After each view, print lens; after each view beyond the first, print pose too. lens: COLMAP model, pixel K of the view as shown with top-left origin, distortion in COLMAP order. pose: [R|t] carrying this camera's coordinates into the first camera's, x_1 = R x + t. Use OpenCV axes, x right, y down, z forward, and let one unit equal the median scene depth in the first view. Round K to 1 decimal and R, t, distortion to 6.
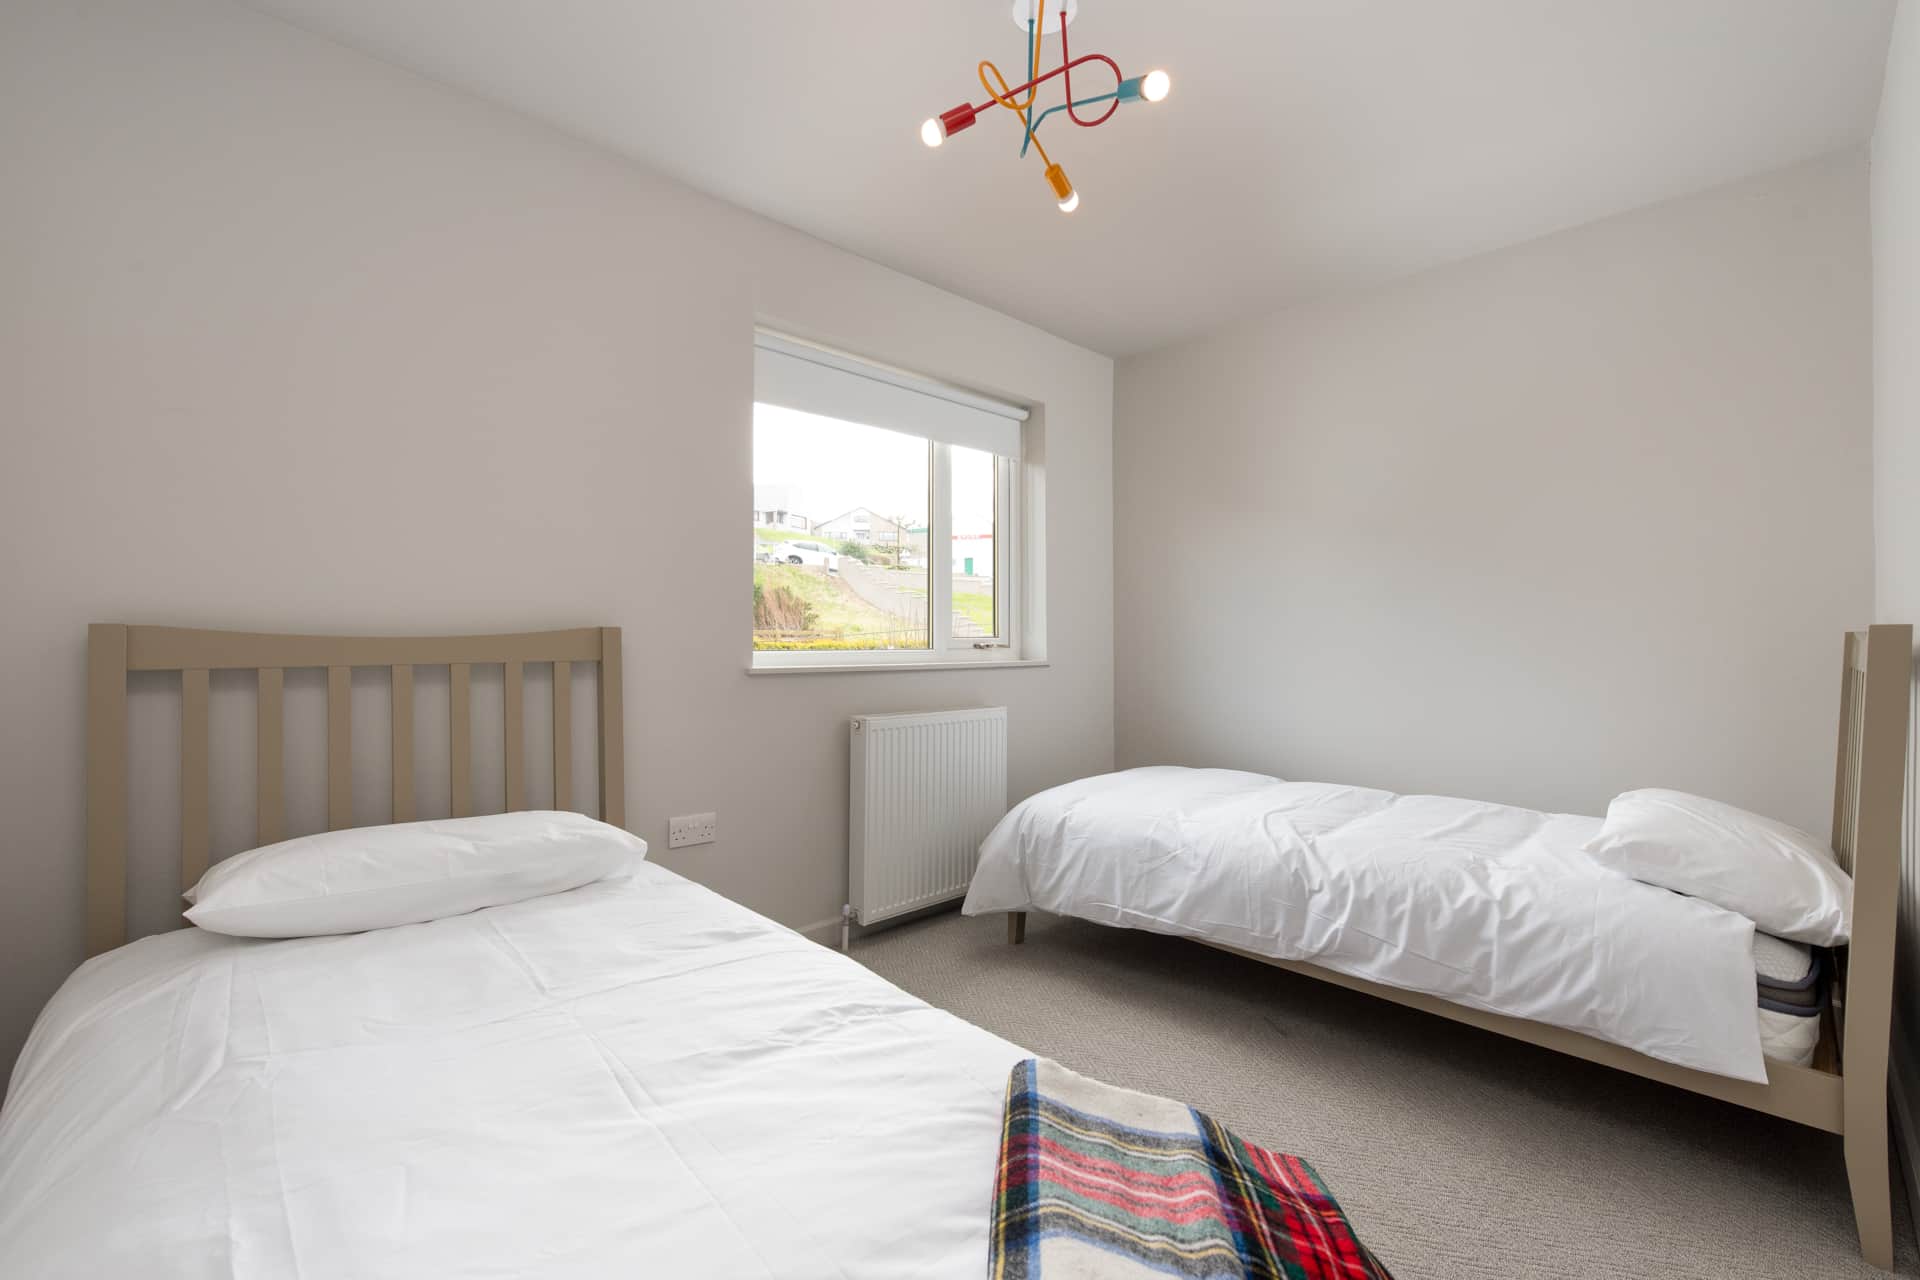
lens RADIAL K [[838.9, 0, 960.0], [0, 838.9, 640.0], [0, 0, 1]] dist [-0.000829, -0.000027]
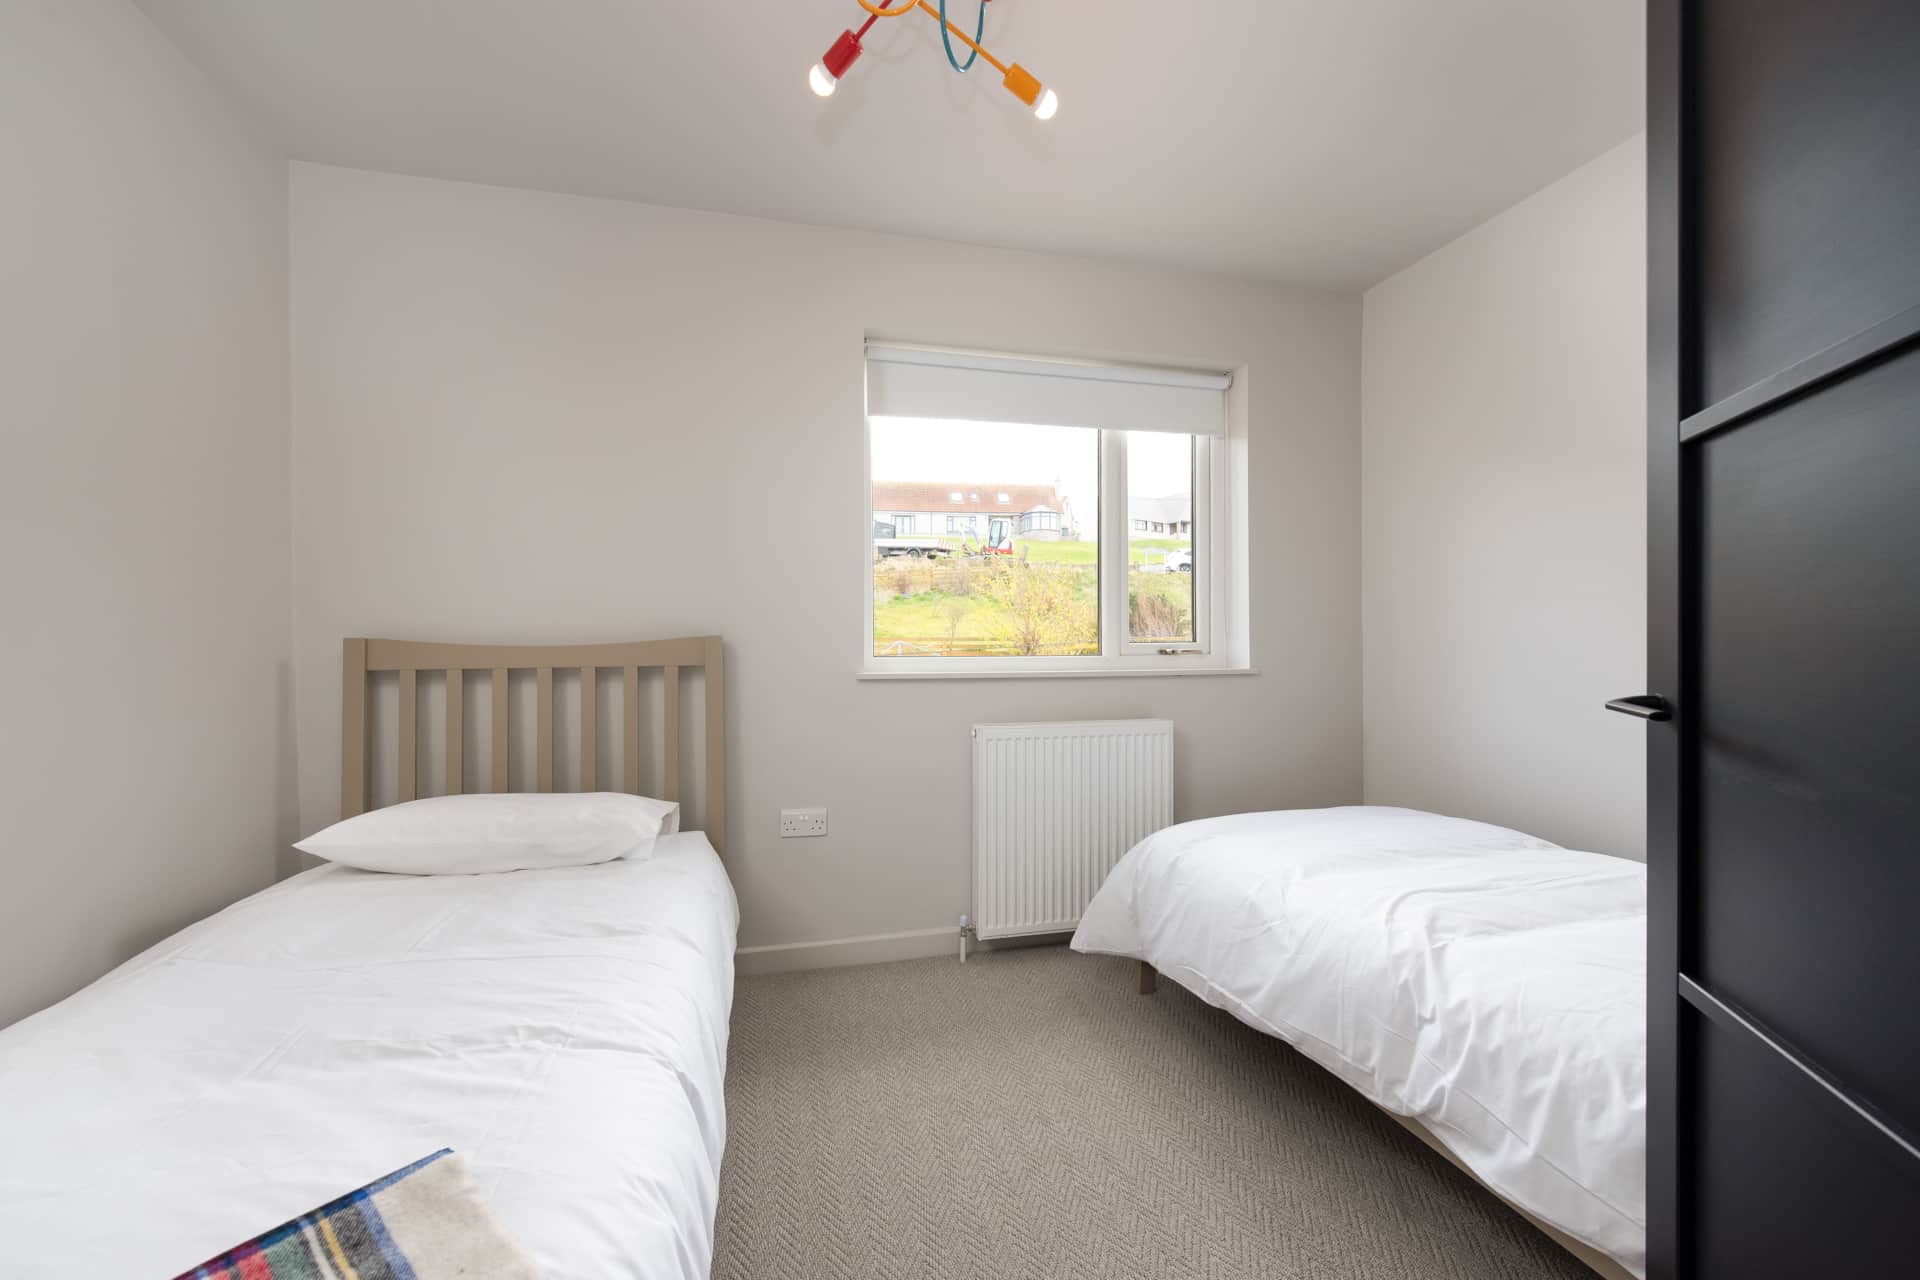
lens RADIAL K [[779.3, 0, 960.7], [0, 779.3, 660.8], [0, 0, 1]] dist [0.001117, -0.000345]
pose [[0.855664, 0.004275, -0.517514, 0.412003], [0.005549, 0.999833, 0.017433, 0.001161], [0.517502, -0.017788, 0.855497, 0.273810]]
